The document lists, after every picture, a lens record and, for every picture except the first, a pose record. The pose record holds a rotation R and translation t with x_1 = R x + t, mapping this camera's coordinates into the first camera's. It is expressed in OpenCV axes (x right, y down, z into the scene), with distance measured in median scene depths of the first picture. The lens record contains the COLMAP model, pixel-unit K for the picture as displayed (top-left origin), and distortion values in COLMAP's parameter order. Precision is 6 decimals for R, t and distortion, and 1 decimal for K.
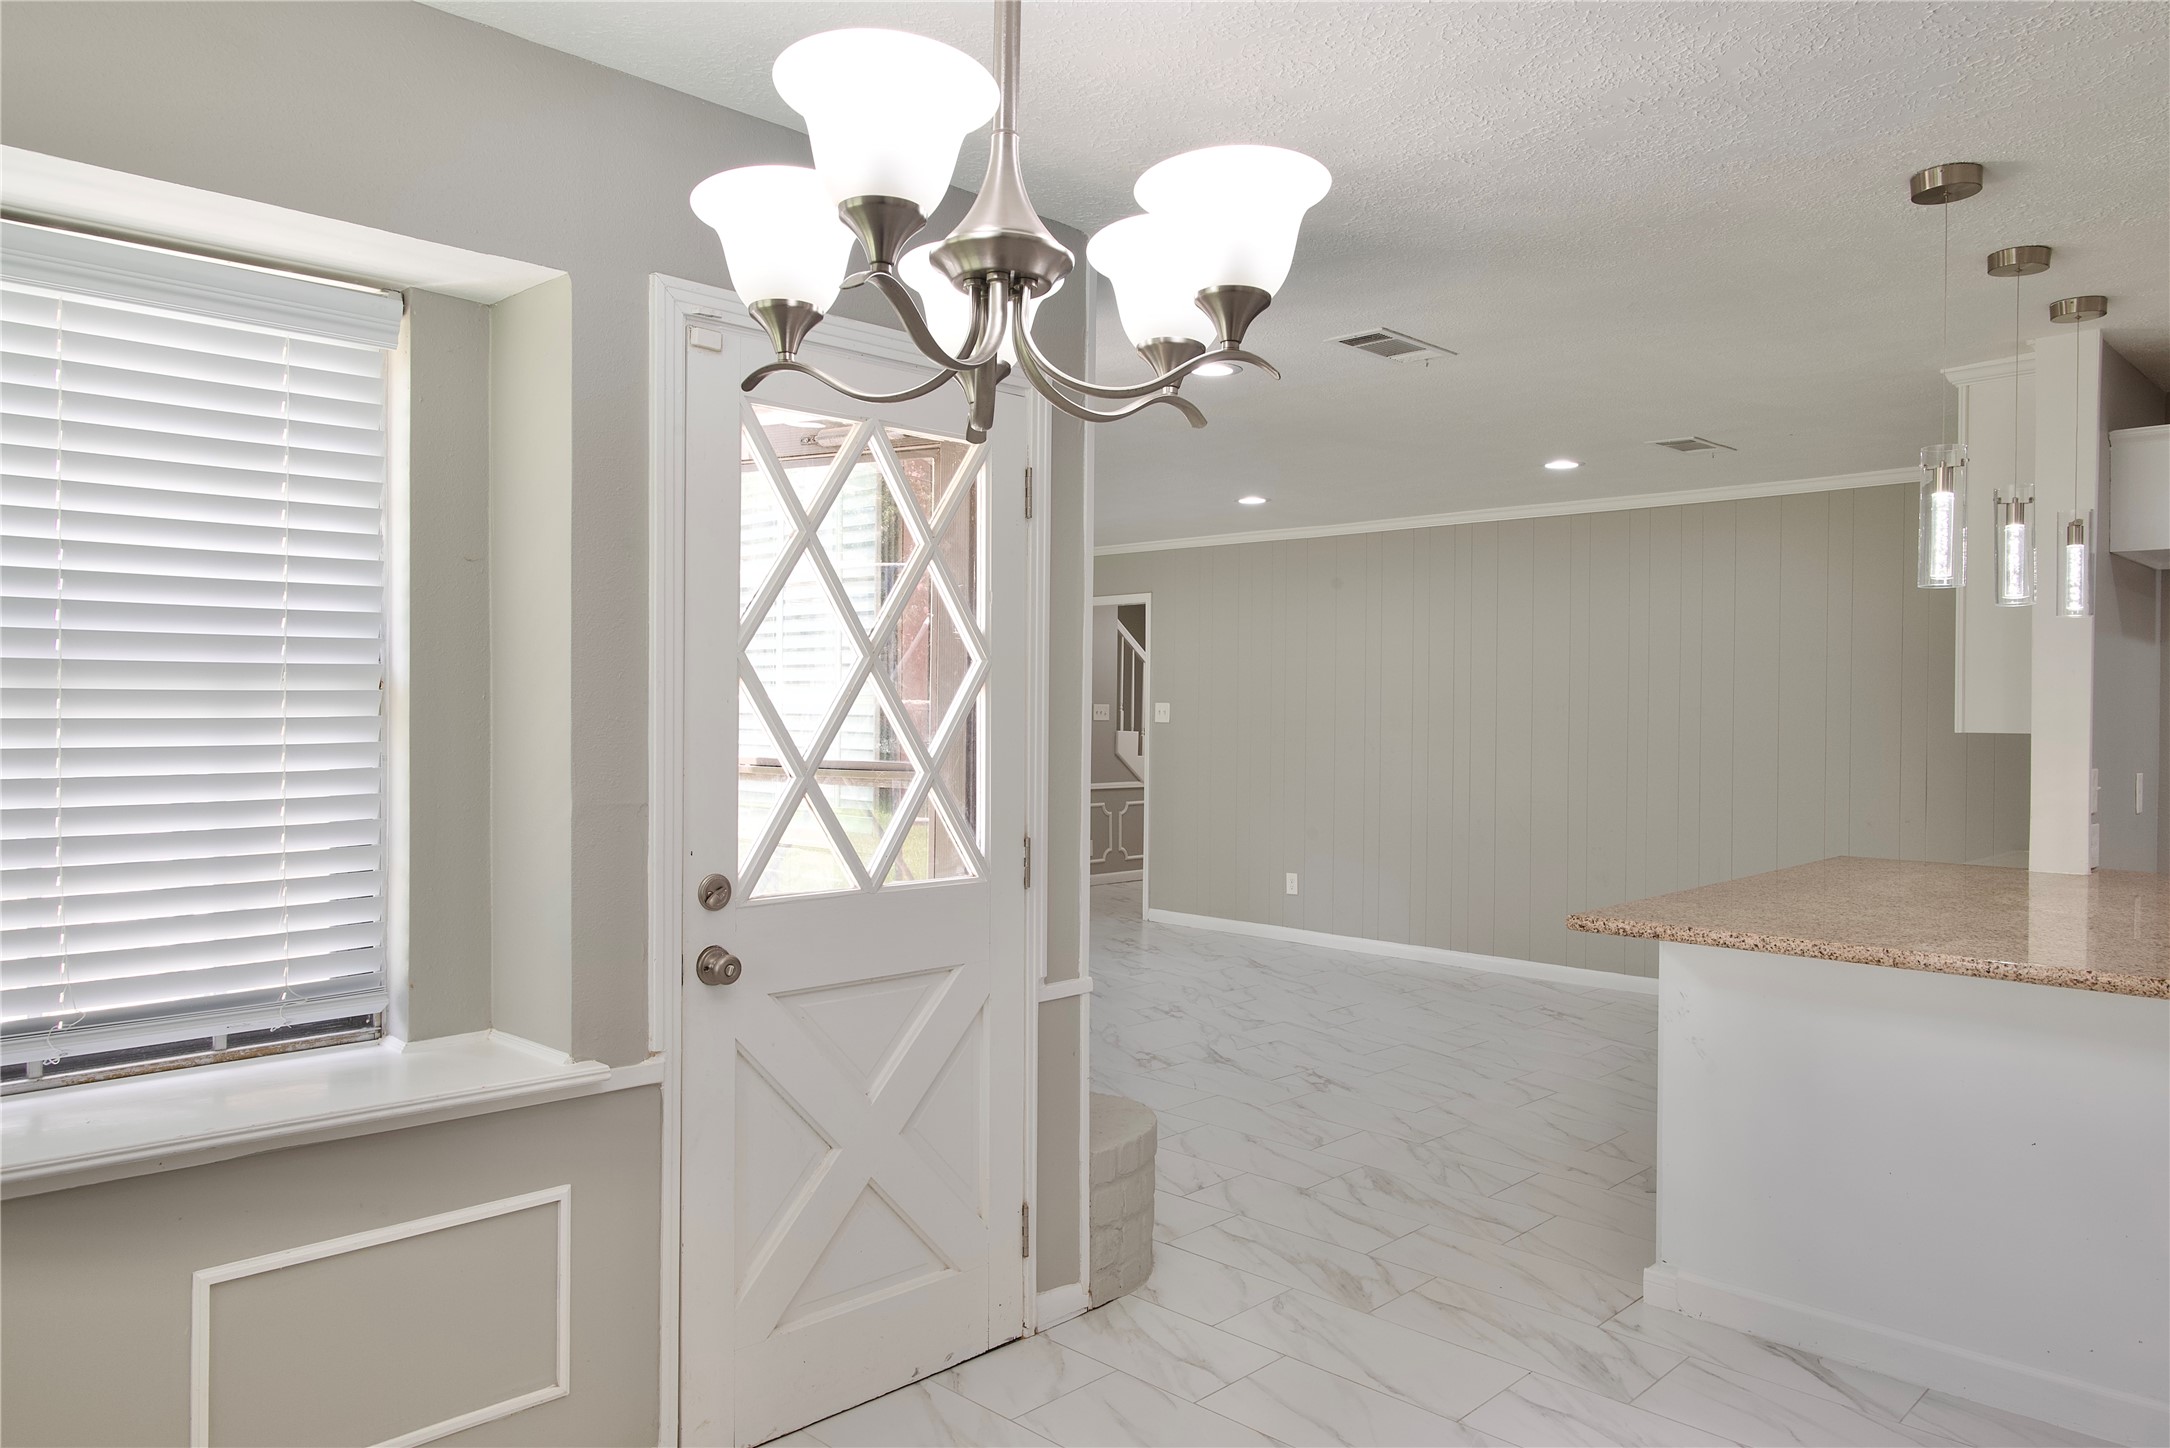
lens RADIAL K [[1466.1, 0, 1085.0], [0, 1466.1, 724.0], [0, 0, 1]] dist [-0.004148, 0.000694]
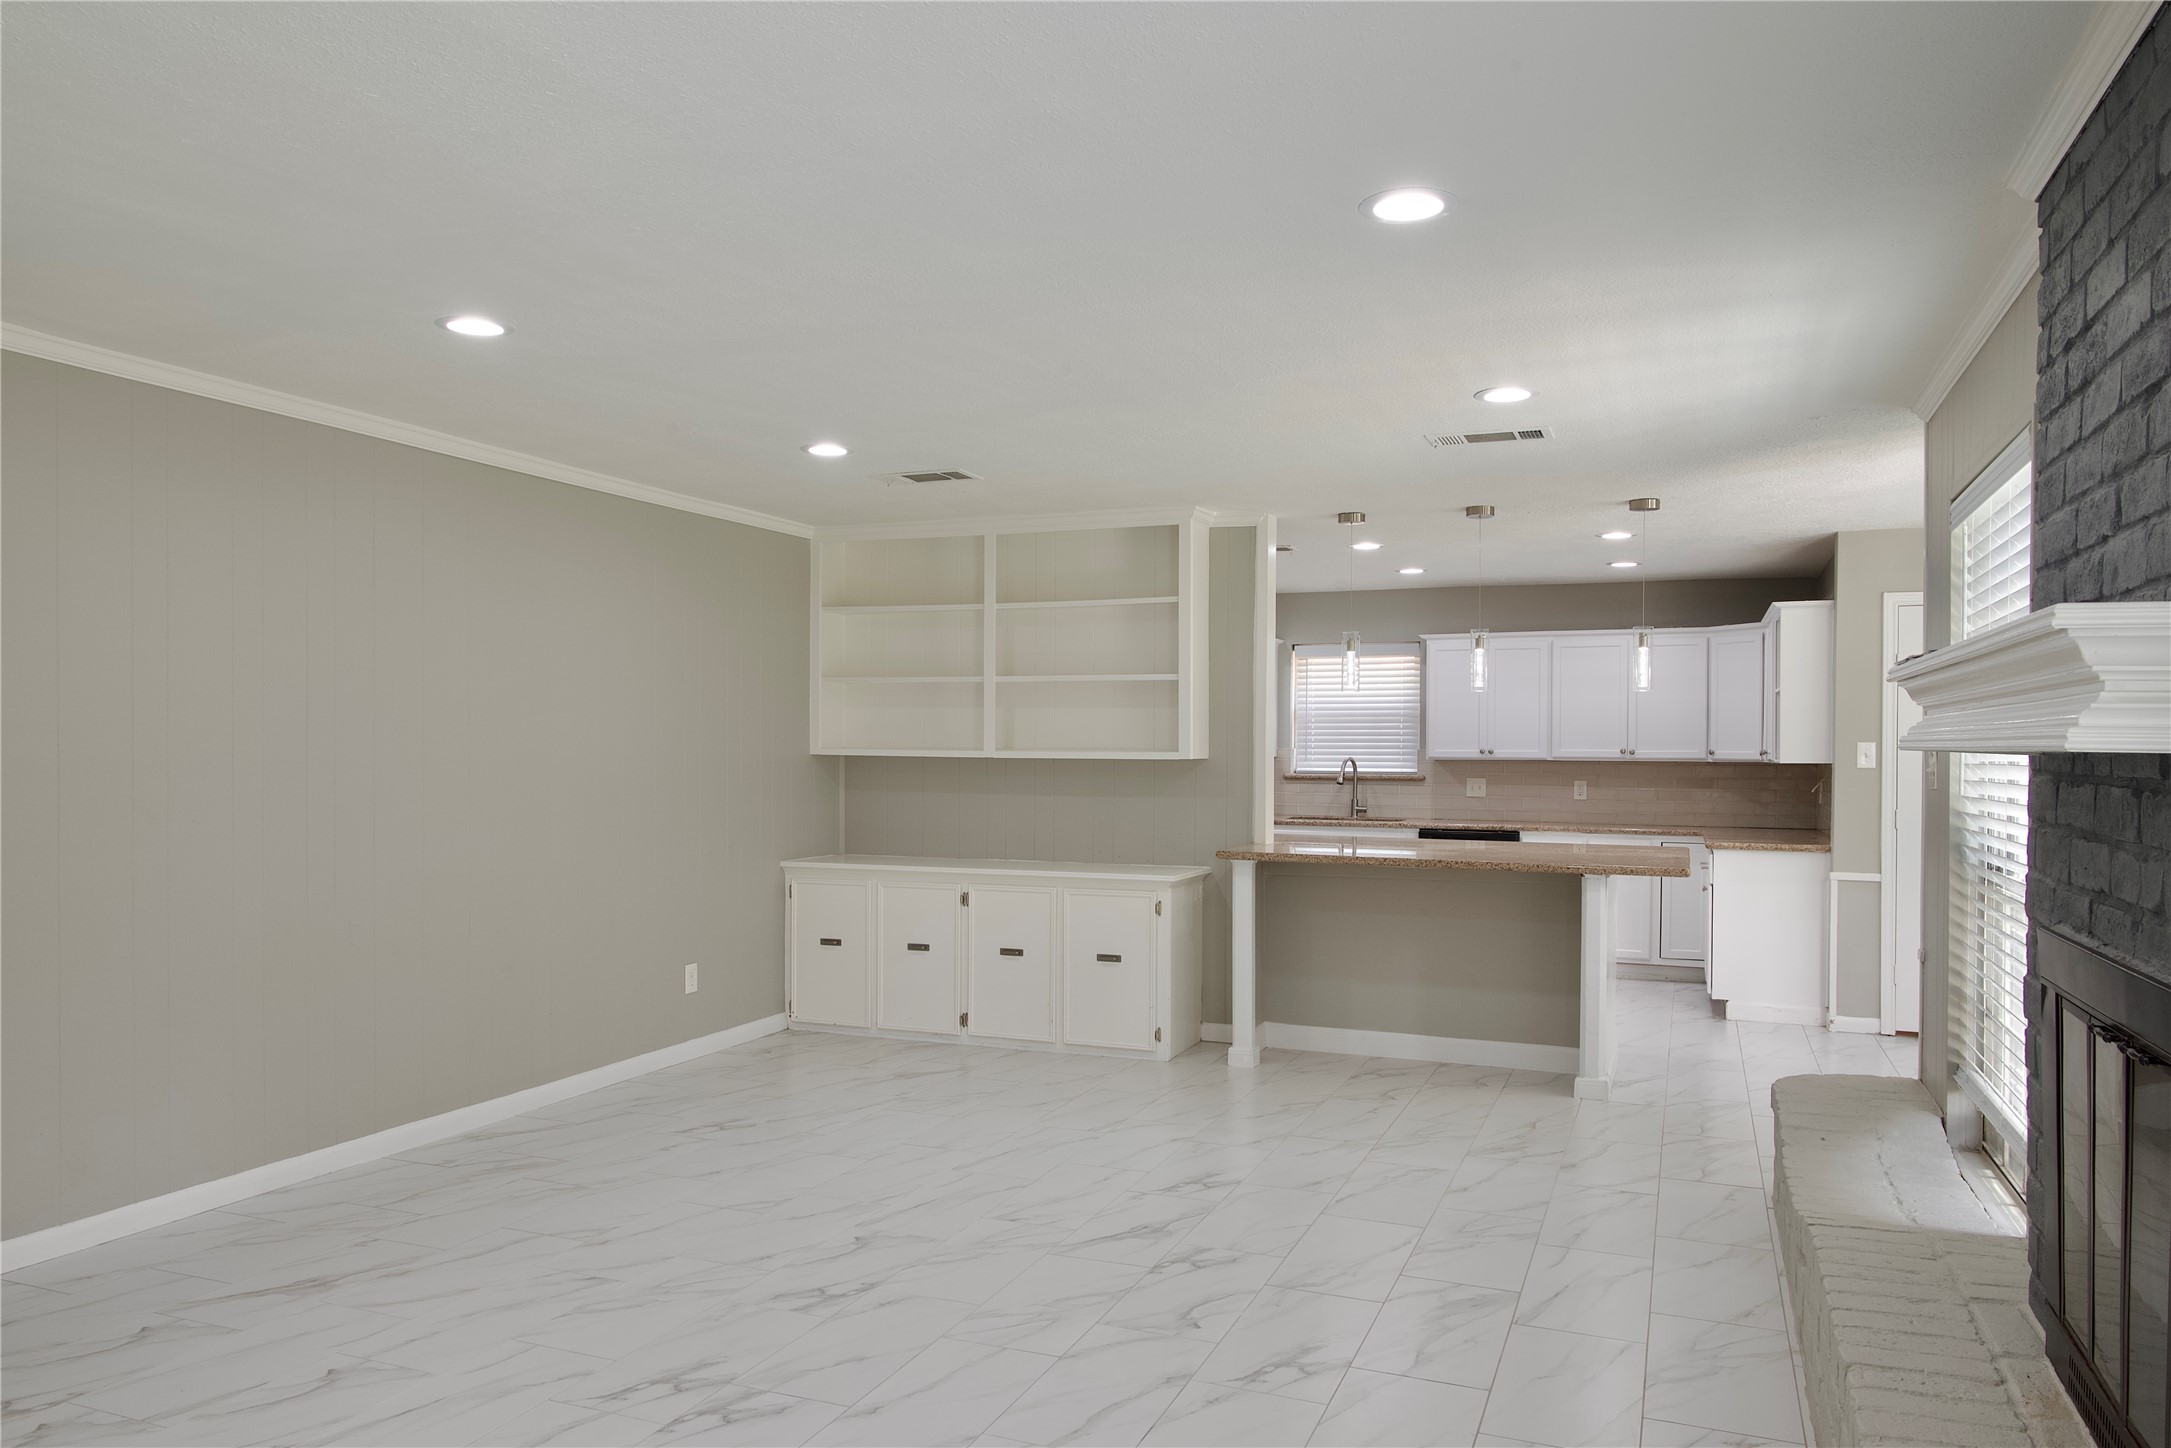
lens RADIAL K [[1481.4, 0, 1088.2], [0, 1481.4, 752.6], [0, 0, 1]] dist [-0.007032, 0.004217]
pose [[-0.367749, -0.016615, 0.929777, -0.691803], [-0.001244, 0.999848, 0.017375, -0.022898], [-0.929924, 0.005233, -0.367714, 1.560370]]
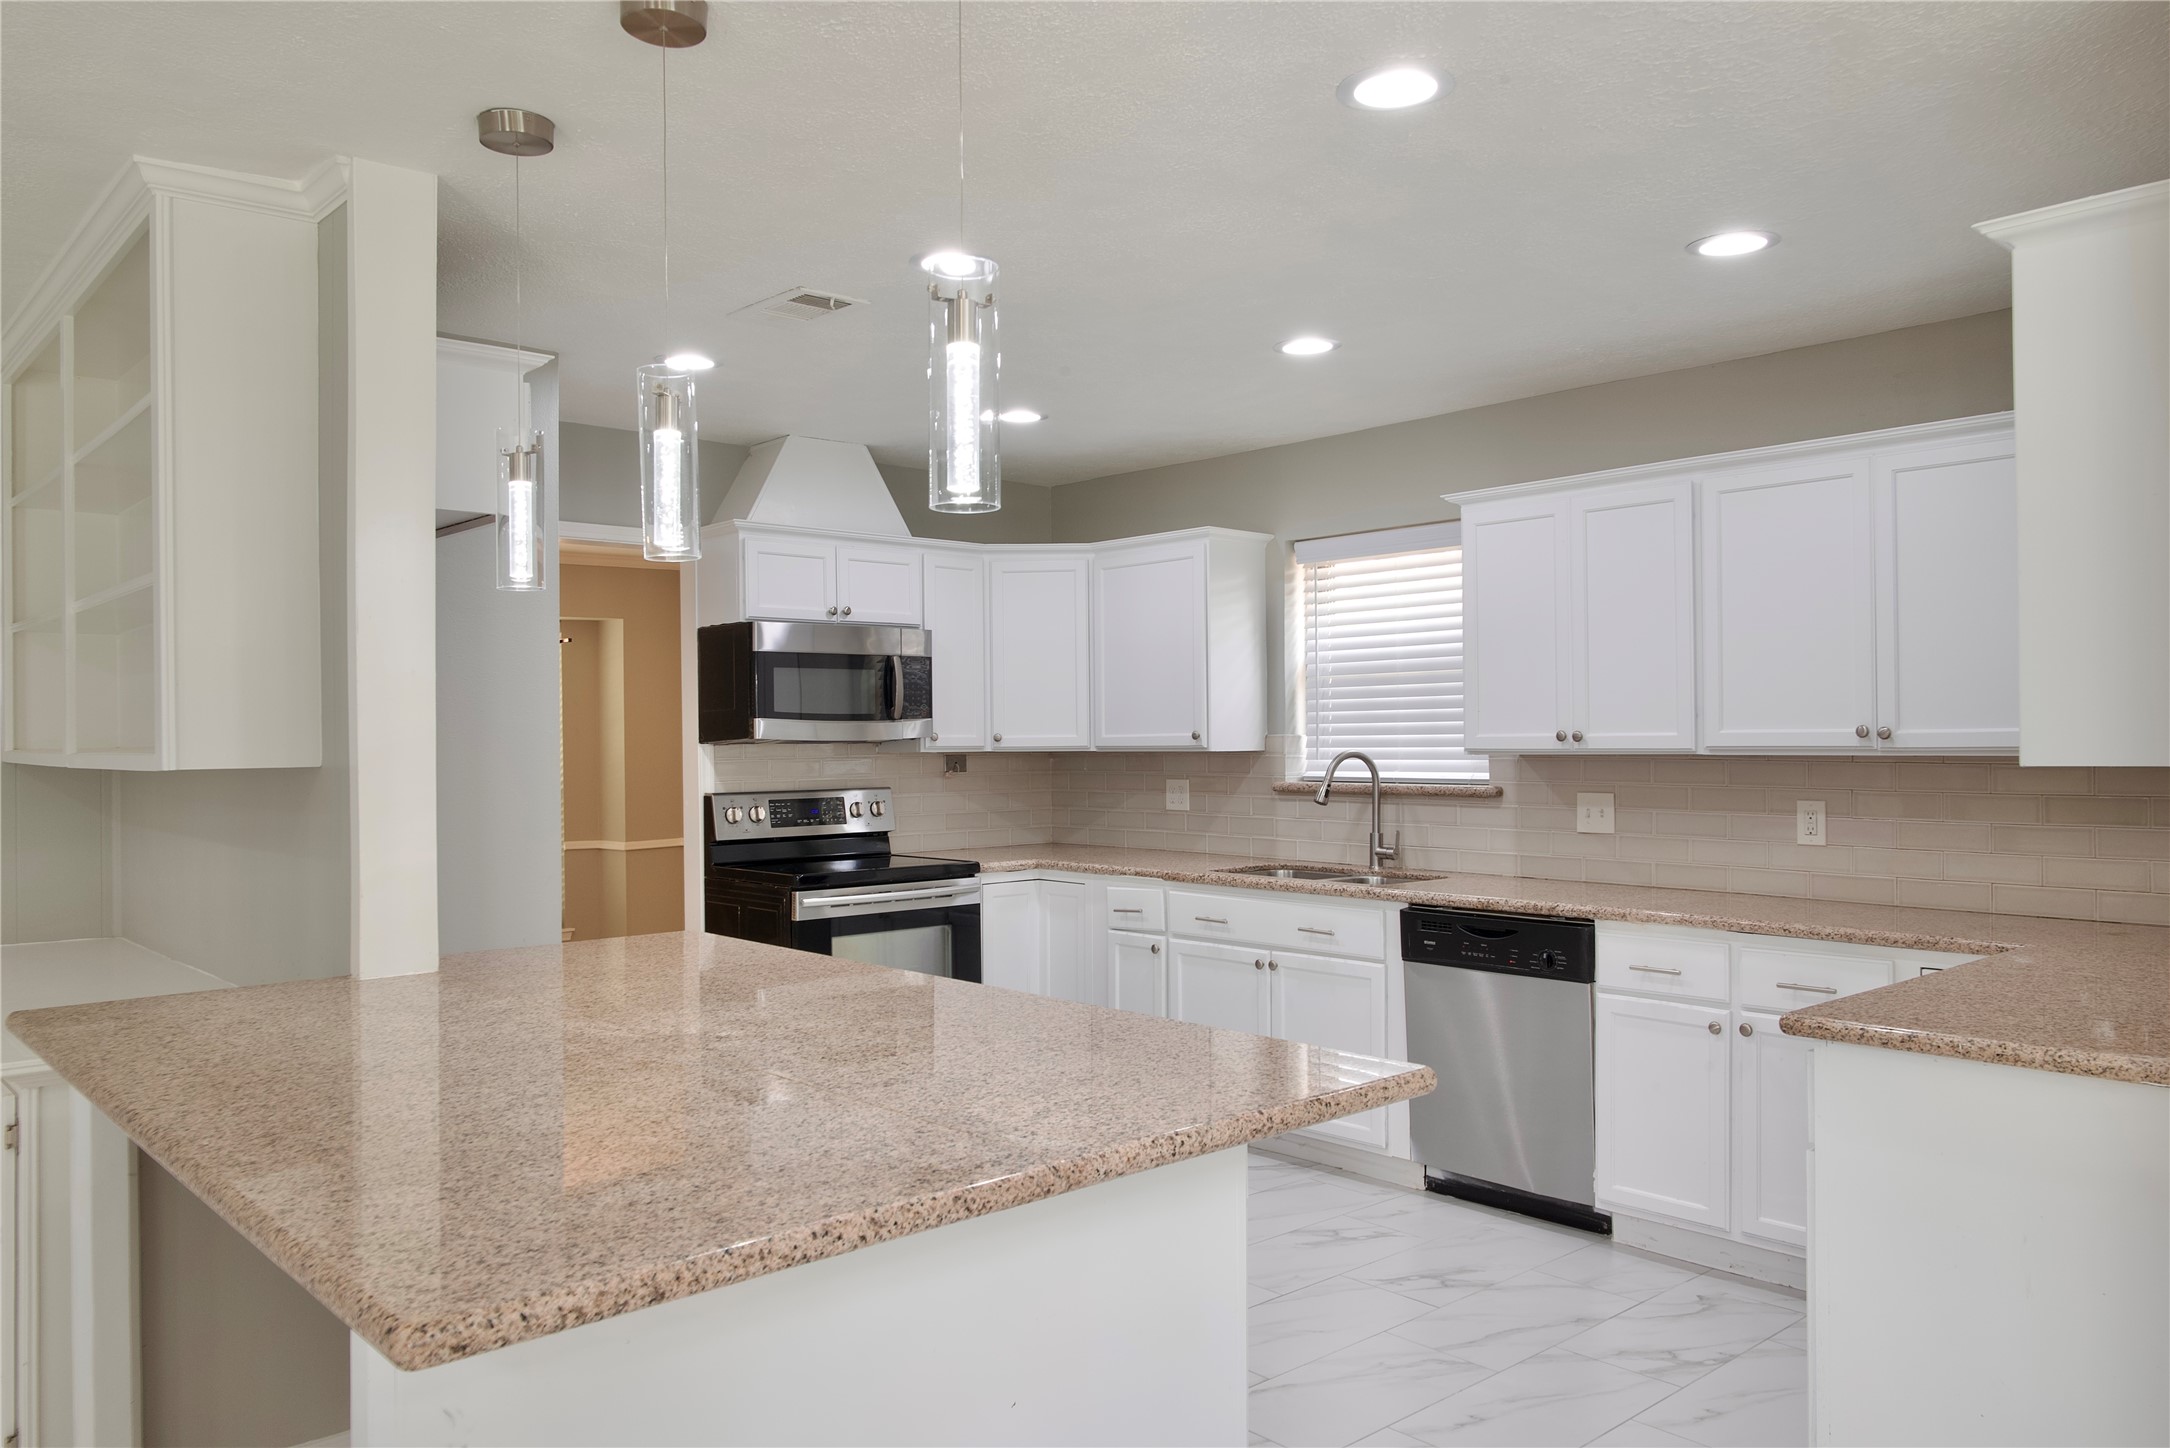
lens RADIAL K [[1571.3, 0, 1085.0], [0, 1571.3, 724.0], [0, 0, 1]] dist [-0.005028, -0.000450]
pose [[0.076056, -0.005053, 0.997091, -0.018082], [0.018964, 0.999814, 0.003620, -0.007052], [-0.996923, 0.018633, 0.076138, 0.556627]]
